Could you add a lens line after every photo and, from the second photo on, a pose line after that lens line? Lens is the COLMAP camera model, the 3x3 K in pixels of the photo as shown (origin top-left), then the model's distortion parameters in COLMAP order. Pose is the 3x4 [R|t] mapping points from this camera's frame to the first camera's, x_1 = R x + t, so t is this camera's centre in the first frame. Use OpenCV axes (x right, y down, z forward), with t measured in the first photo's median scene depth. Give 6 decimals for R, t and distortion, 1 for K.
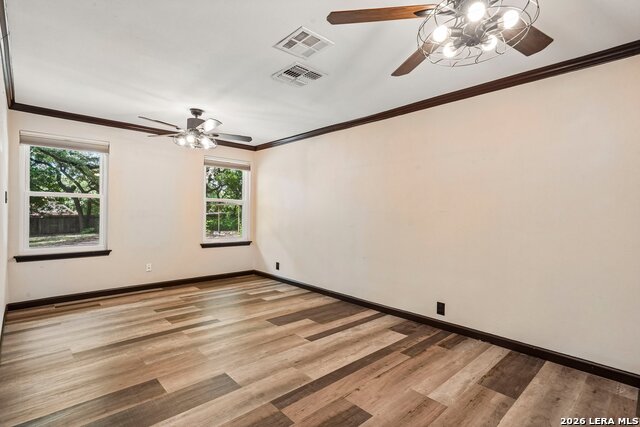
lens RADIAL K [[305.2, 0, 319.1], [0, 305.2, 213.8], [0, 0, 1]] dist [0.012820, 0.002564]
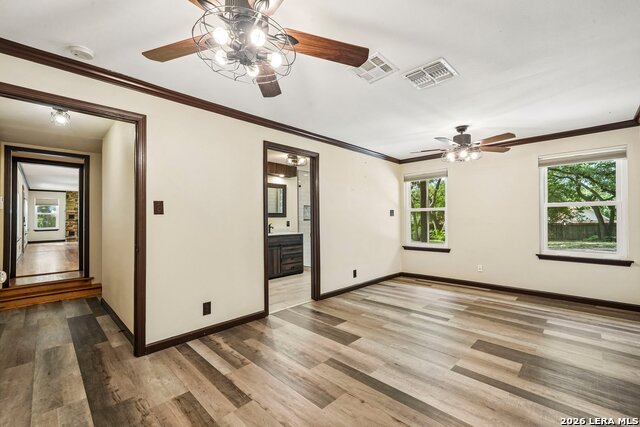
lens RADIAL K [[277.4, 0, 331.0], [0, 277.4, 218.1], [0, 0, 1]] dist [-0.000640, -0.000135]
pose [[0.061363, -0.018506, -0.997944, 0.552794], [0.005002, 0.999821, -0.018233, 0.004211], [0.998103, -0.003873, 0.061444, 0.466462]]
